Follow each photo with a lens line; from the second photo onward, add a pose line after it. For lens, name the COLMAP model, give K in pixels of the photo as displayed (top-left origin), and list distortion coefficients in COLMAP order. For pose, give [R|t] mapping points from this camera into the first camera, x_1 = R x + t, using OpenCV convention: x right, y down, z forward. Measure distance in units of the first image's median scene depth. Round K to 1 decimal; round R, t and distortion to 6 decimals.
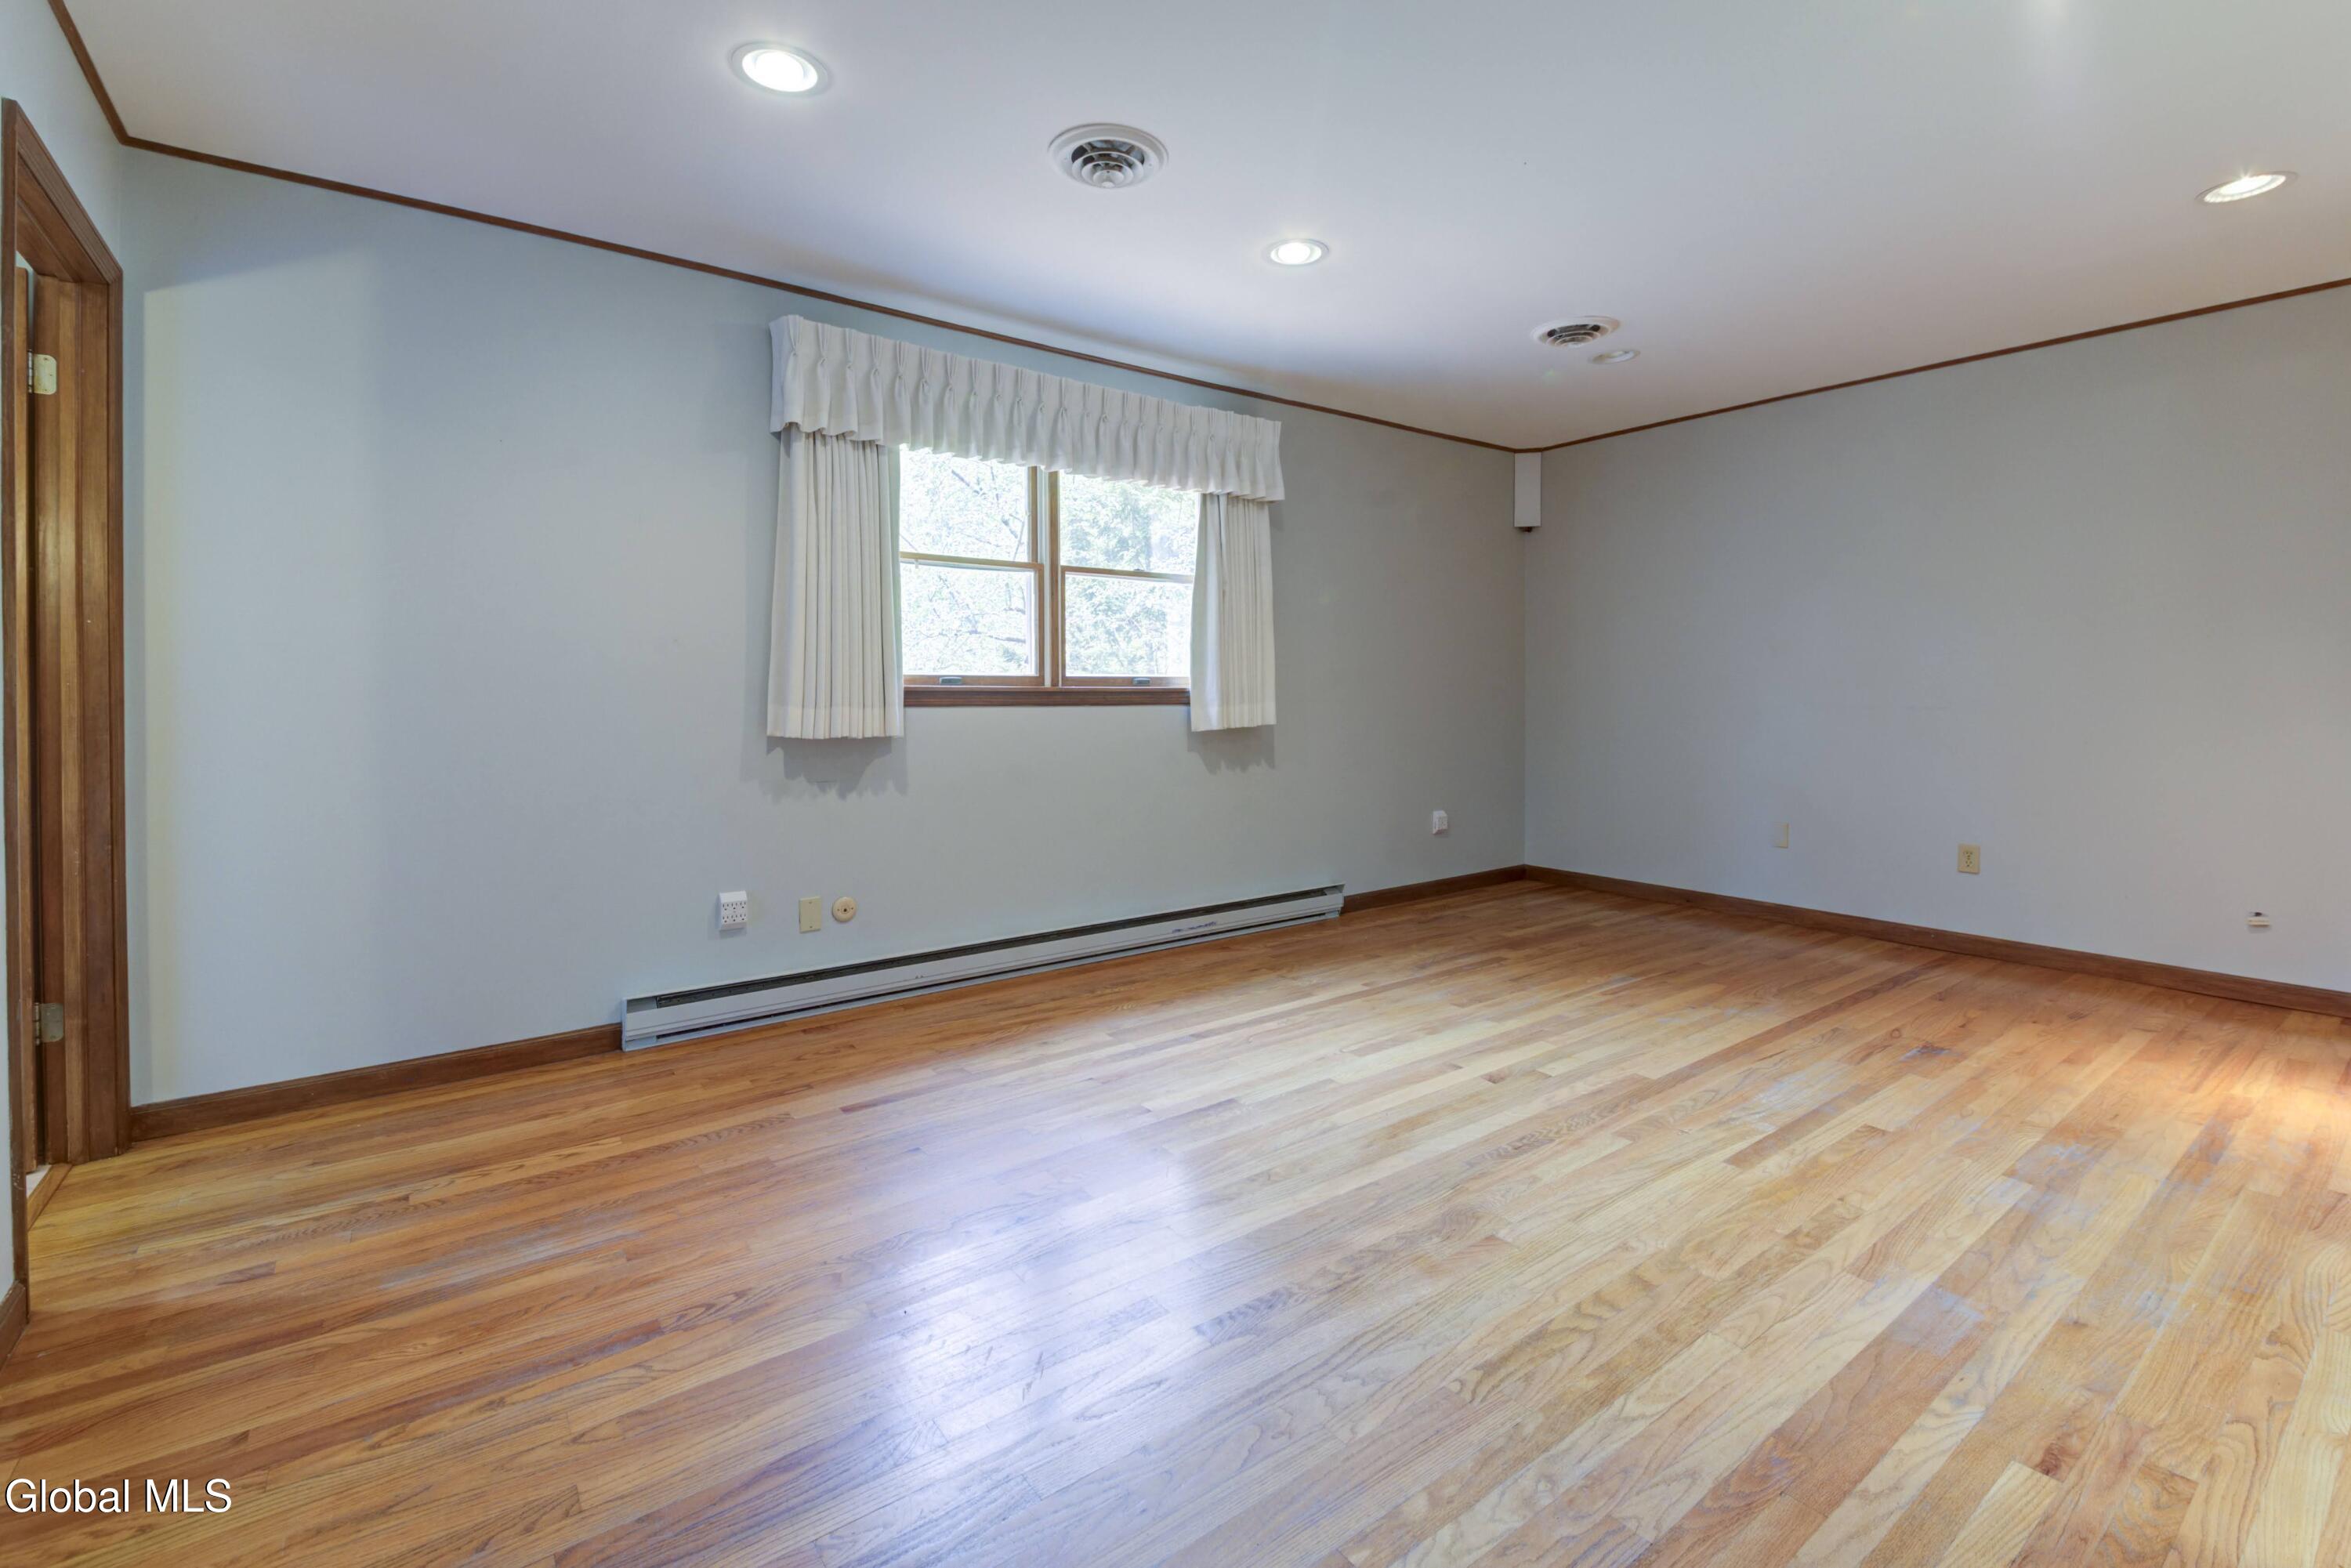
lens RADIAL K [[1031.5, 0, 1166.4], [0, 1031.5, 692.9], [0, 0, 1]] dist [-0.001391, -0.000220]
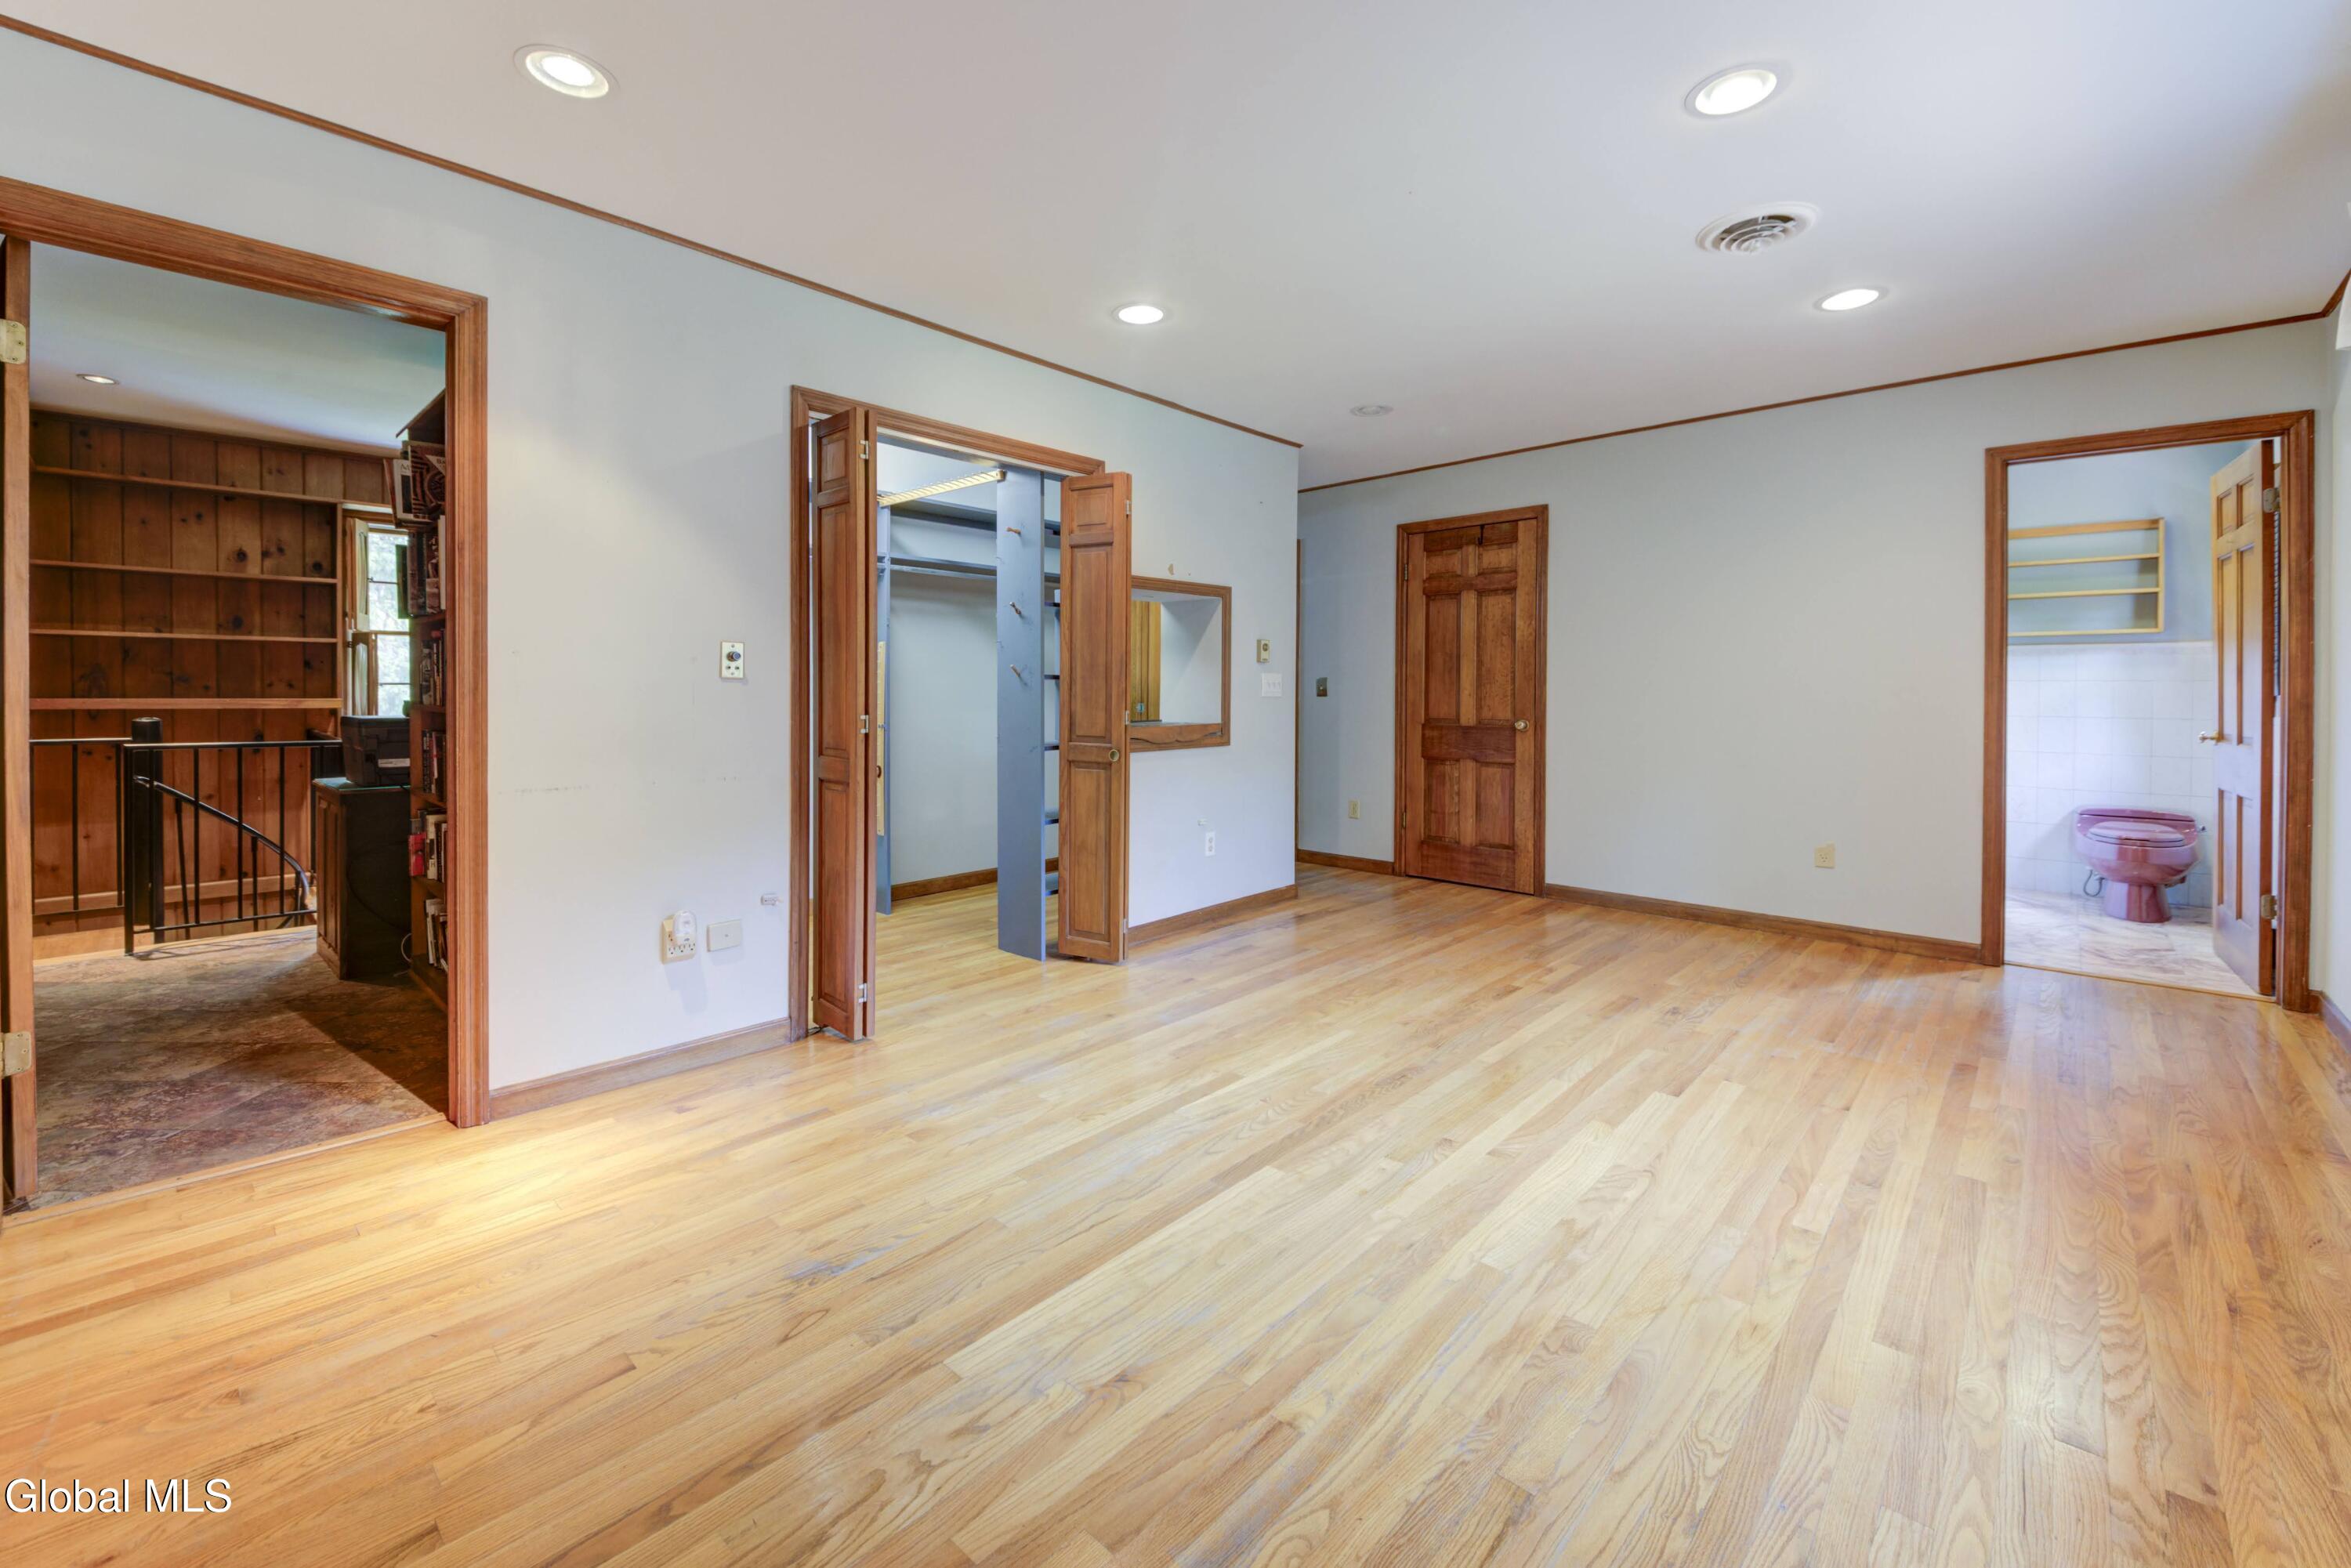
lens RADIAL K [[930.3, 0, 1177.8], [0, 930.3, 701.1], [0, 0, 1]] dist [-0.000570, -0.000020]
pose [[-0.982686, -0.003291, -0.185251, 0.763390], [-0.005038, 0.999947, 0.008960, -0.004304], [0.185212, 0.009738, -0.982650, 1.916805]]
